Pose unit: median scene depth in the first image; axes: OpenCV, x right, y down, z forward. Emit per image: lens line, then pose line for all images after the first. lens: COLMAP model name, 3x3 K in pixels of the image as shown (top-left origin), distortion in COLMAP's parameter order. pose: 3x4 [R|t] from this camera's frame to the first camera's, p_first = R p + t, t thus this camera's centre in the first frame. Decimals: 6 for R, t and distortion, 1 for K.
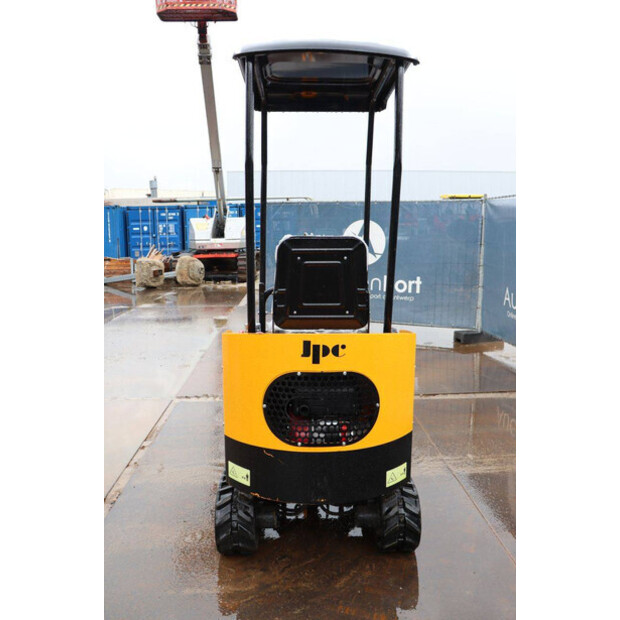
lens RADIAL K [[542.7, 0, 318.9], [0, 542.7, 310.4], [0, 0, 1]] dist [-0.108749, 0.018413]
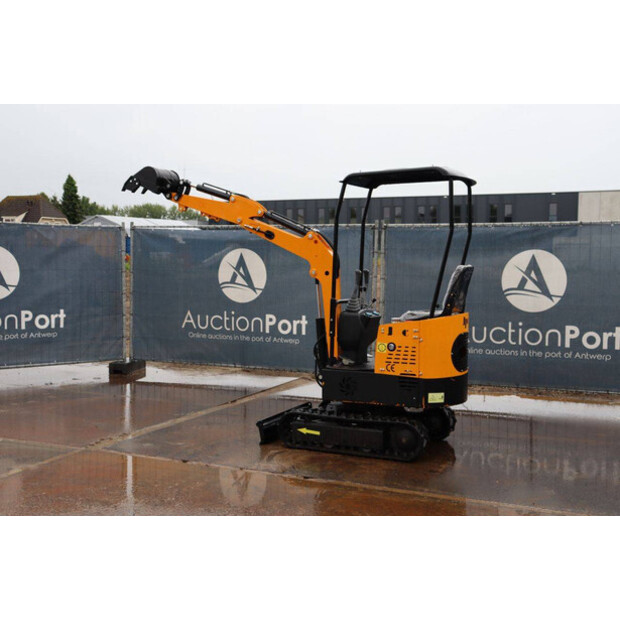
lens RADIAL K [[783.3, 0, 310.0], [0, 783.3, 310.0], [0, 0, 1]] dist [0.014560, 0.039007]
pose [[0.470777, -0.053386, 0.880635, -0.932107], [0.118489, 0.992950, -0.003148, -0.009900], [-0.874259, 0.105827, 0.473784, 0.034248]]
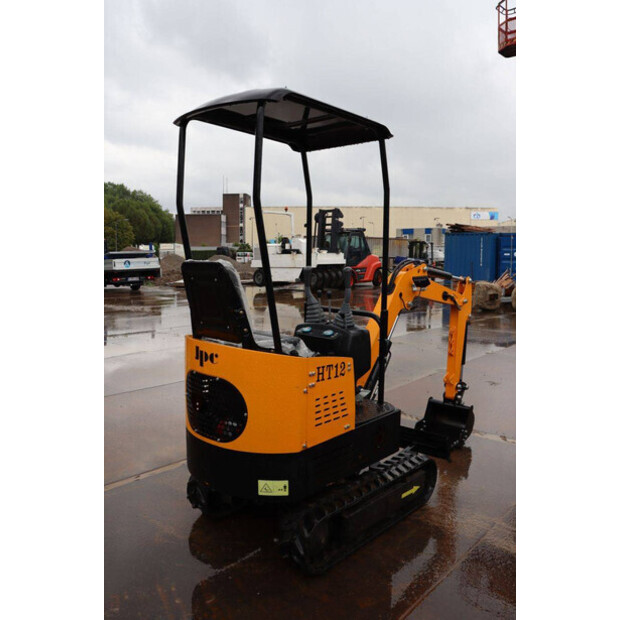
lens RADIAL K [[516.3, 0, 310.0], [0, 516.3, 310.0], [0, 0, 1]] dist [-0.114978, 0.005866]
pose [[0.713348, 0.085292, -0.695601, 0.308081], [-0.114139, 0.993453, 0.004763, -0.019185], [0.691453, 0.075997, 0.718413, 0.109138]]
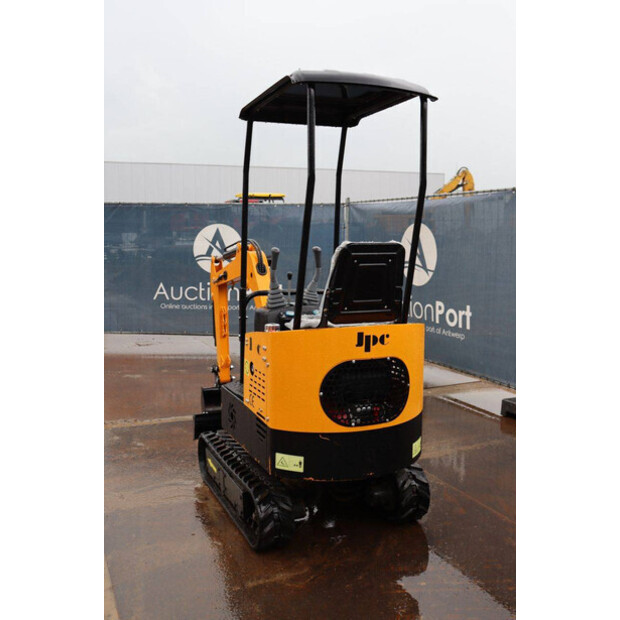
lens RADIAL K [[646.2, 0, 310.0], [0, 646.2, 310.0], [0, 0, 1]] dist [-0.044902, -0.009704]
pose [[0.935894, -0.039788, 0.350028, -0.194659], [0.050390, 0.998504, -0.021231, 0.010378], [-0.348659, 0.037508, 0.936499, -0.082730]]
